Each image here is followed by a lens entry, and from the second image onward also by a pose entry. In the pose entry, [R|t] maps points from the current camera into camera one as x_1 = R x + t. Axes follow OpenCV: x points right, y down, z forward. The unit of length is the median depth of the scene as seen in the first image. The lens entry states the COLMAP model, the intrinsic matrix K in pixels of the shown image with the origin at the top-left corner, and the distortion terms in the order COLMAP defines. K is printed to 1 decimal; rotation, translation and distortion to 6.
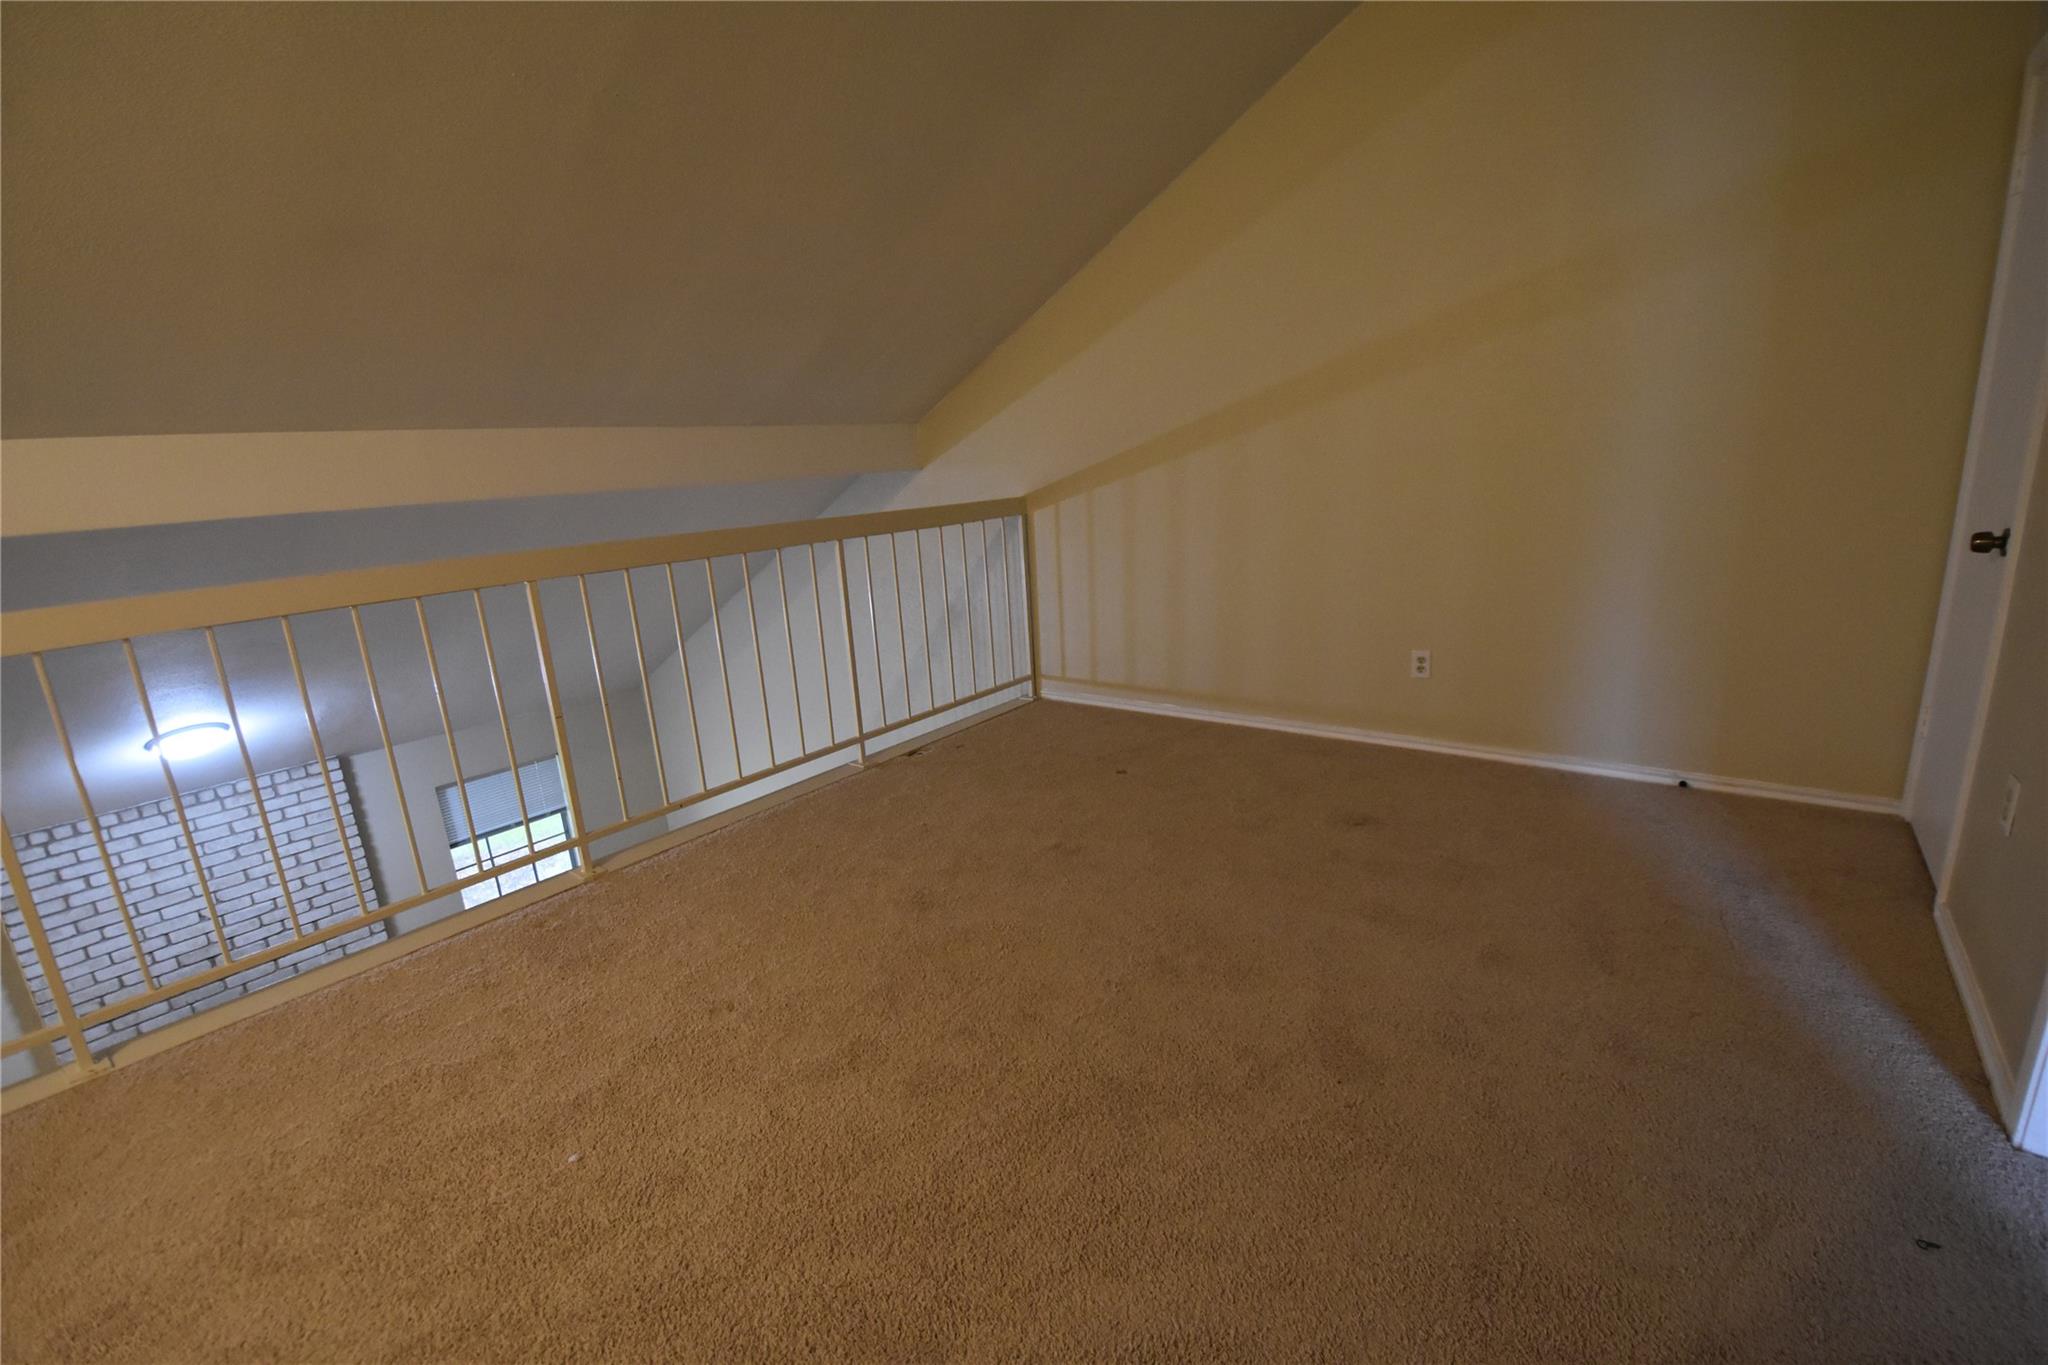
lens RADIAL K [[904.8, 0, 1023.9], [0, 904.8, 698.5], [0, 0, 1]] dist [-0.002766, -0.013265]
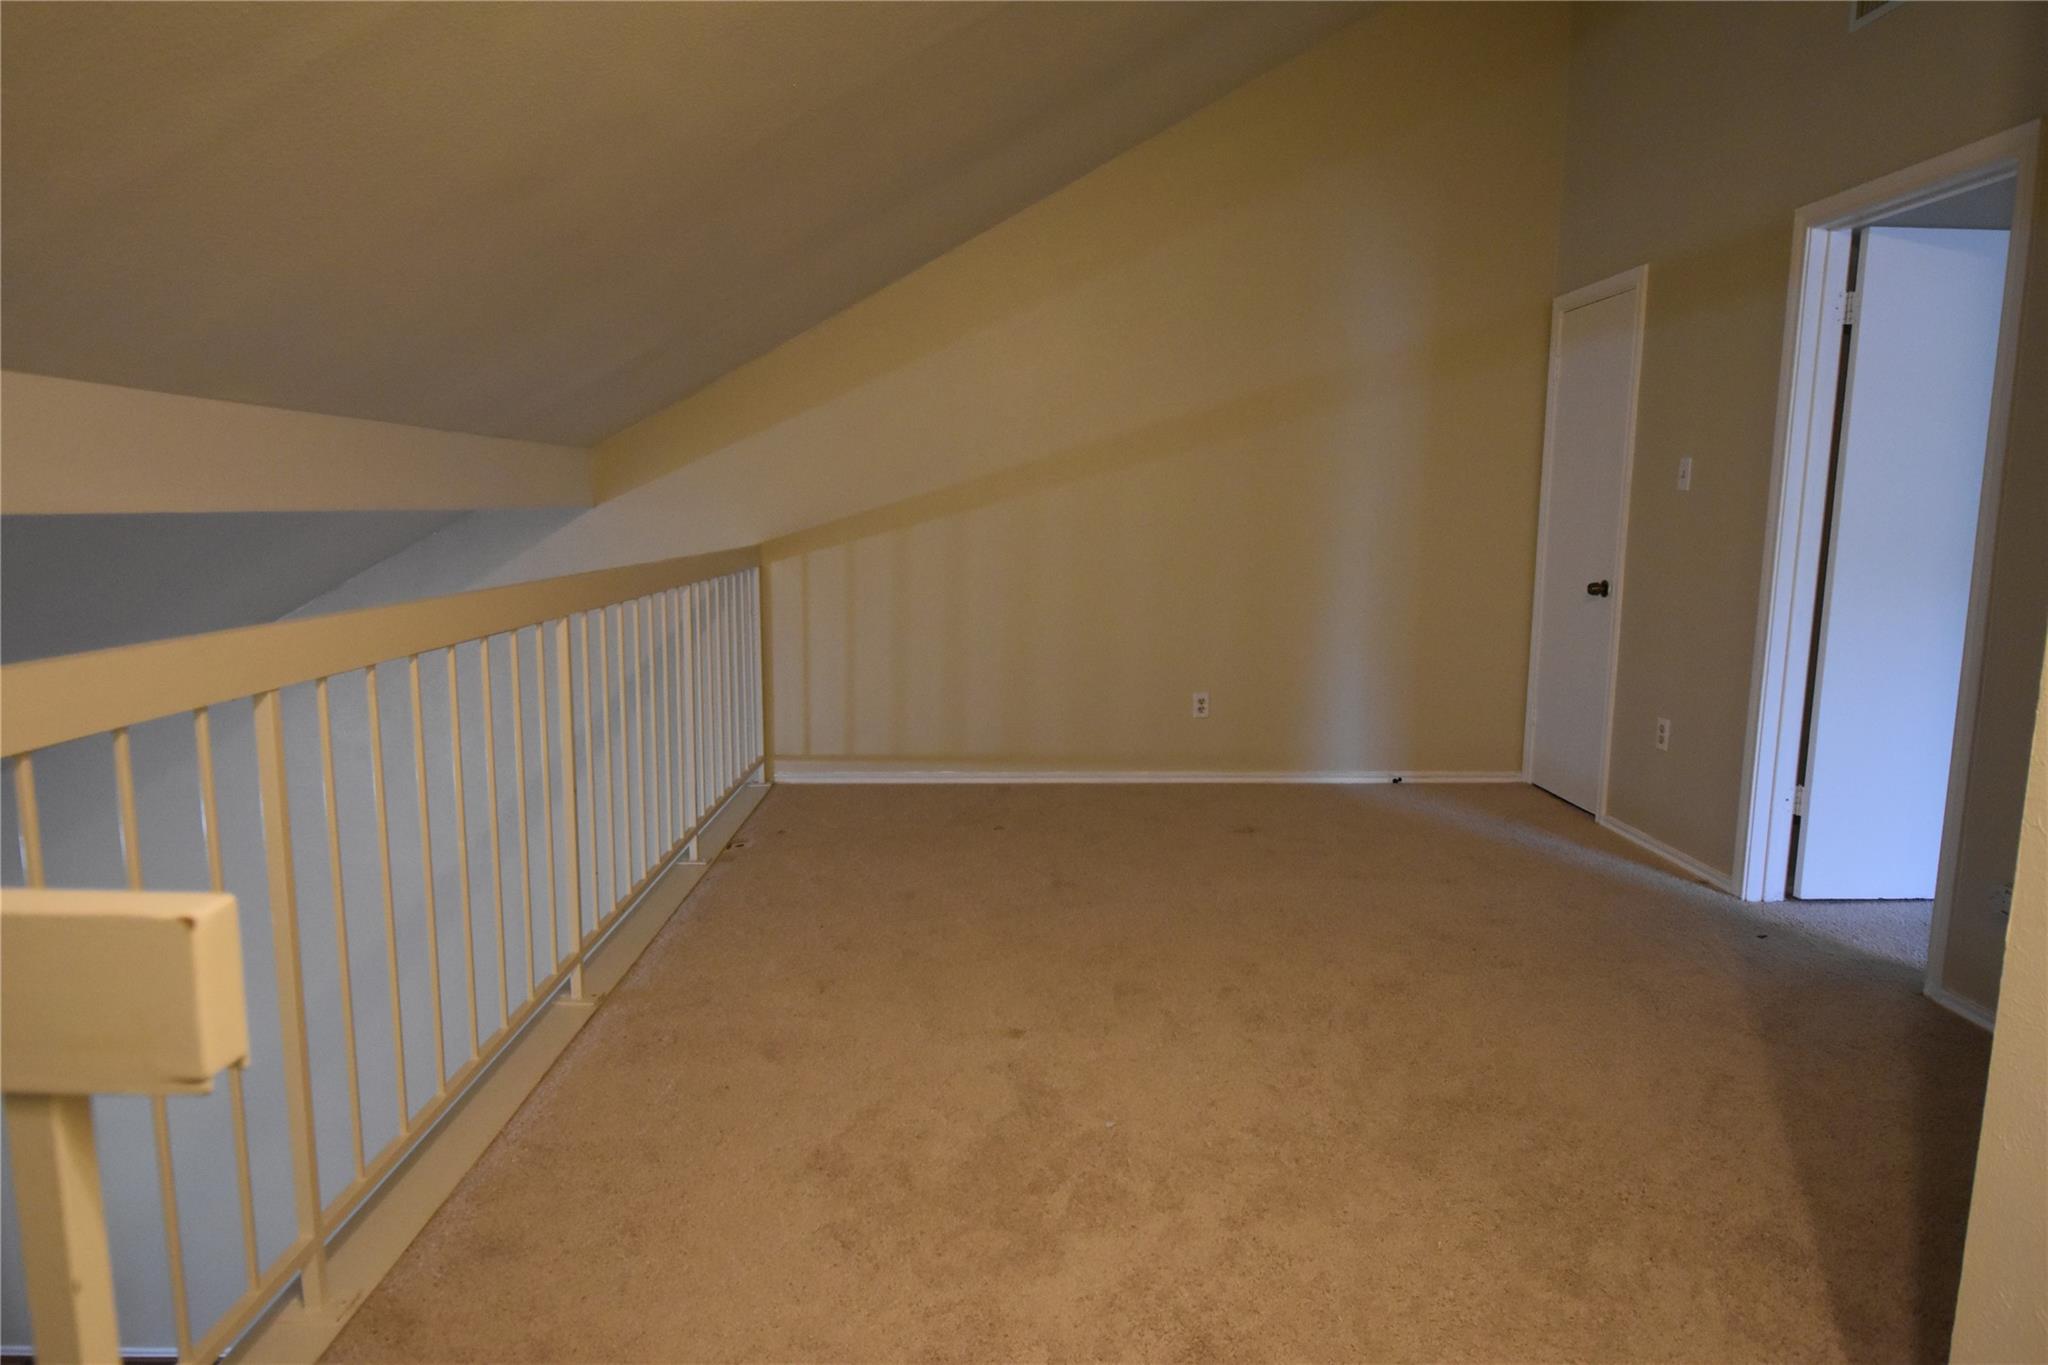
lens RADIAL K [[1261.3, 0, 1024.0], [0, 1261.3, 682.5], [0, 0, 1]] dist [-0.000626, 0.000320]
pose [[0.773927, -0.025880, 0.632745, -0.714294], [0.110939, 0.989254, -0.095231, 0.058574], [-0.623481, 0.143898, 0.768482, -0.070040]]
